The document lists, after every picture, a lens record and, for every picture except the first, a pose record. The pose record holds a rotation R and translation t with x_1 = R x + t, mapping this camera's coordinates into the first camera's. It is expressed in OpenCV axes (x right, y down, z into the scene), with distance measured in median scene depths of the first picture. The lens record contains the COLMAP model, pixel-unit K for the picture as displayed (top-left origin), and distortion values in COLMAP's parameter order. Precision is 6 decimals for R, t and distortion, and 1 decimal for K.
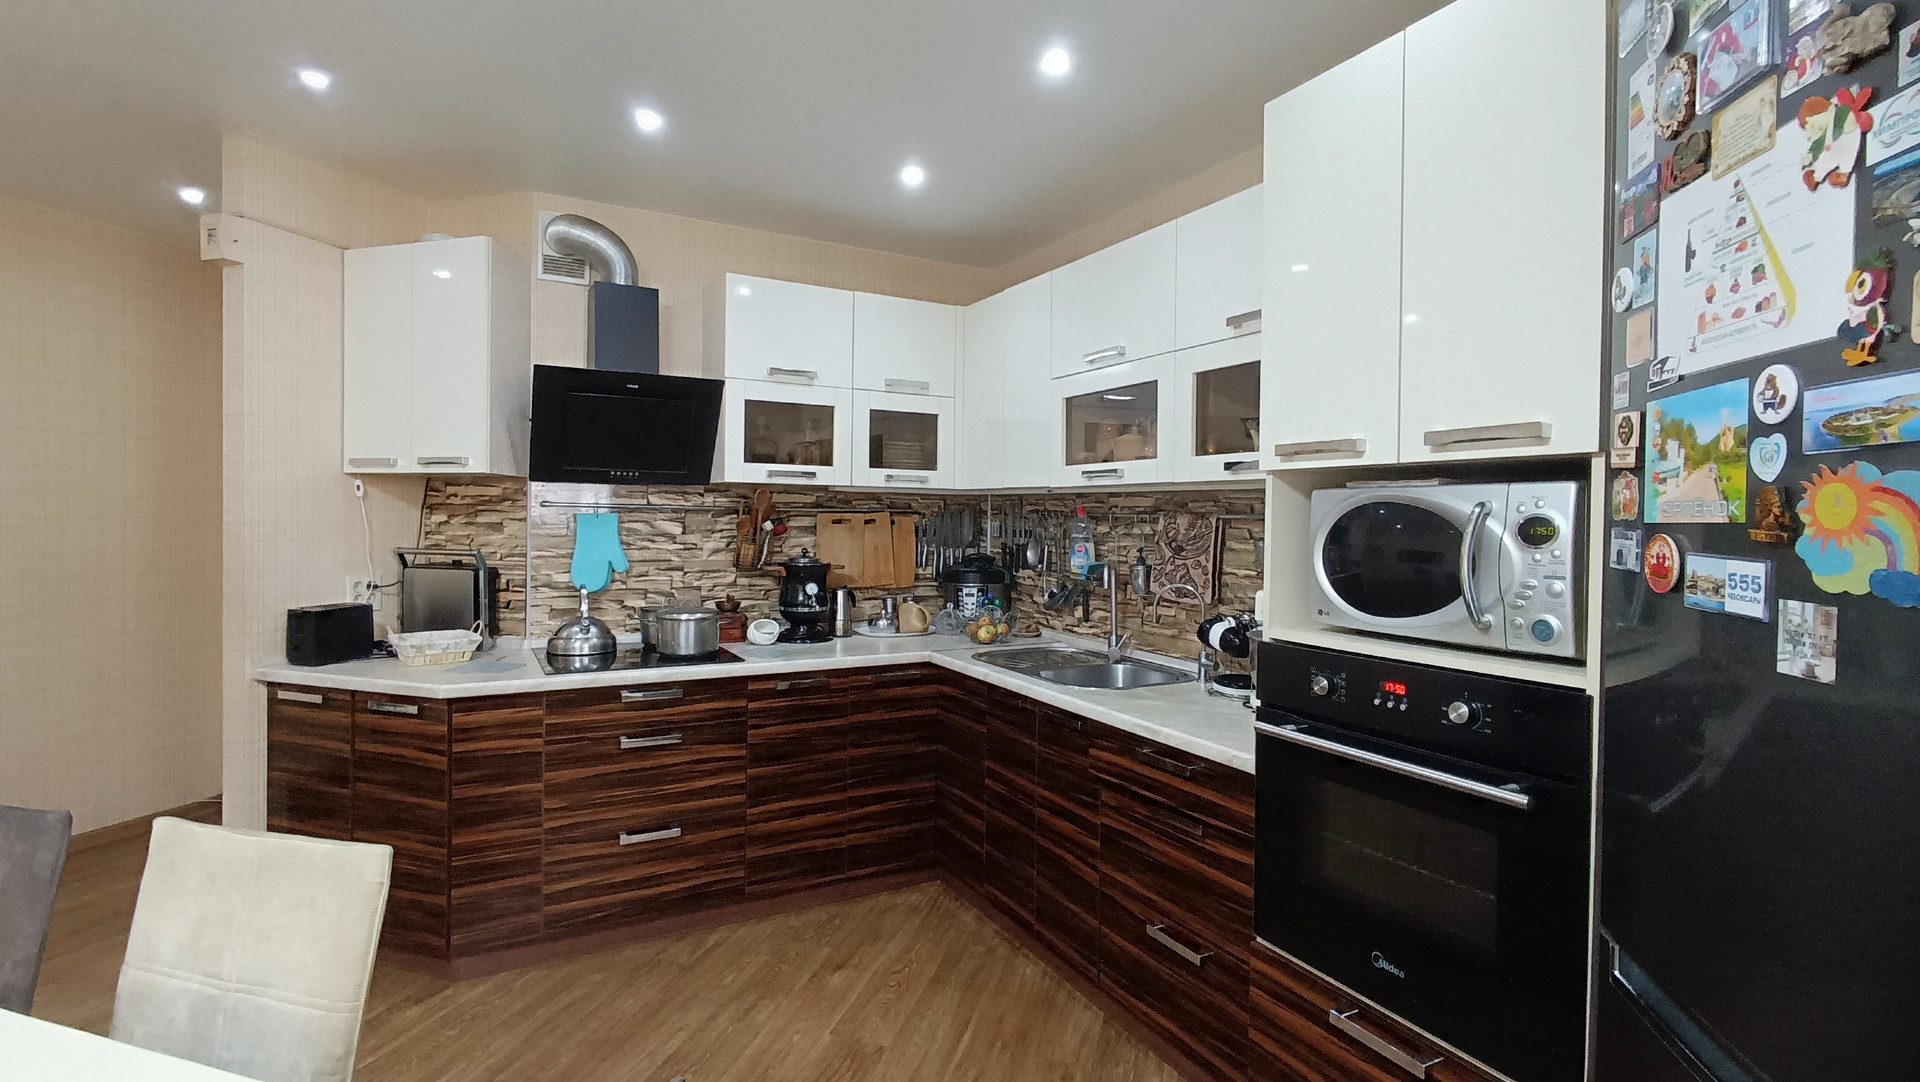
lens RADIAL K [[887.5, 0, 958.0], [0, 887.5, 534.0], [0, 0, 1]] dist [0.004466, -0.000674]
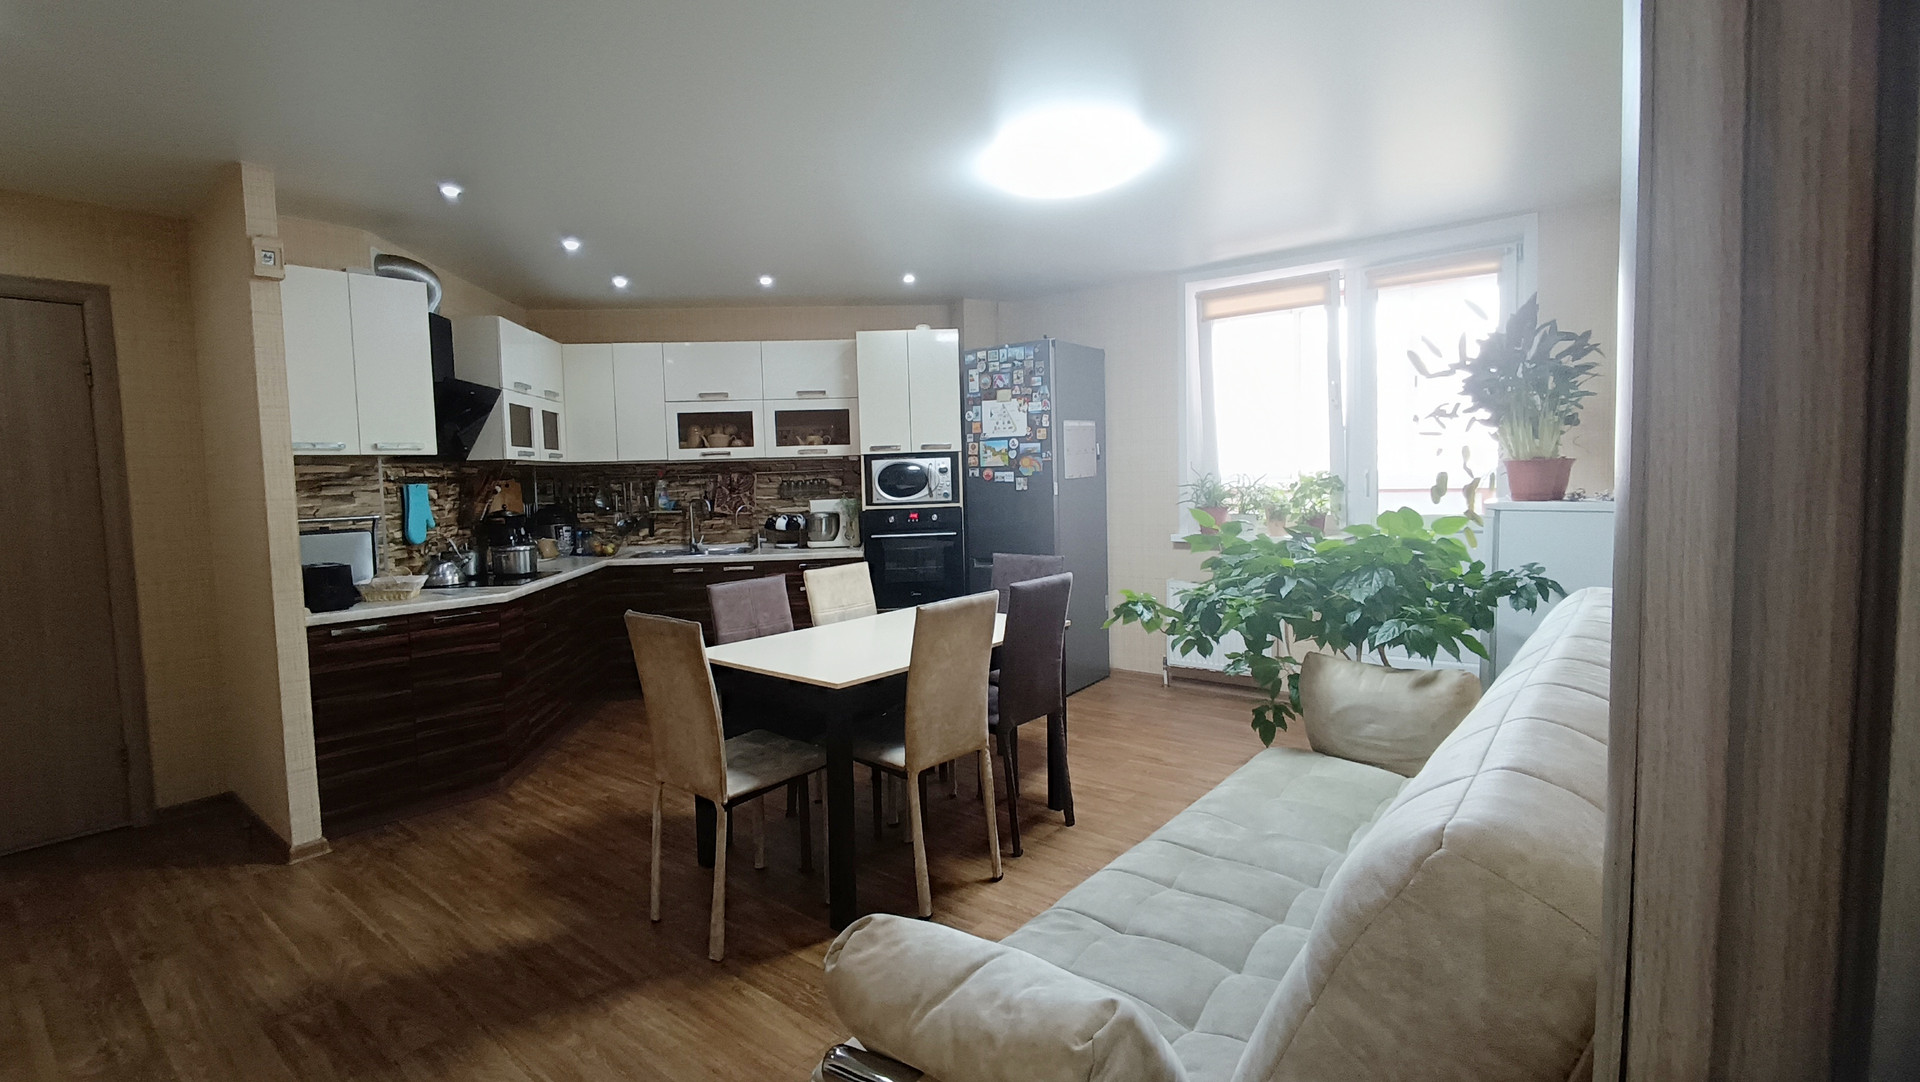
lens RADIAL K [[887.5, 0, 961.8], [0, 887.5, 535.6], [0, 0, 1]] dist [0.004466, -0.000674]
pose [[0.367584, -0.090024, 0.925623, -1.671255], [0.053846, 0.995694, 0.075455, -0.003674], [-0.928430, 0.022105, 0.370849, -0.303875]]
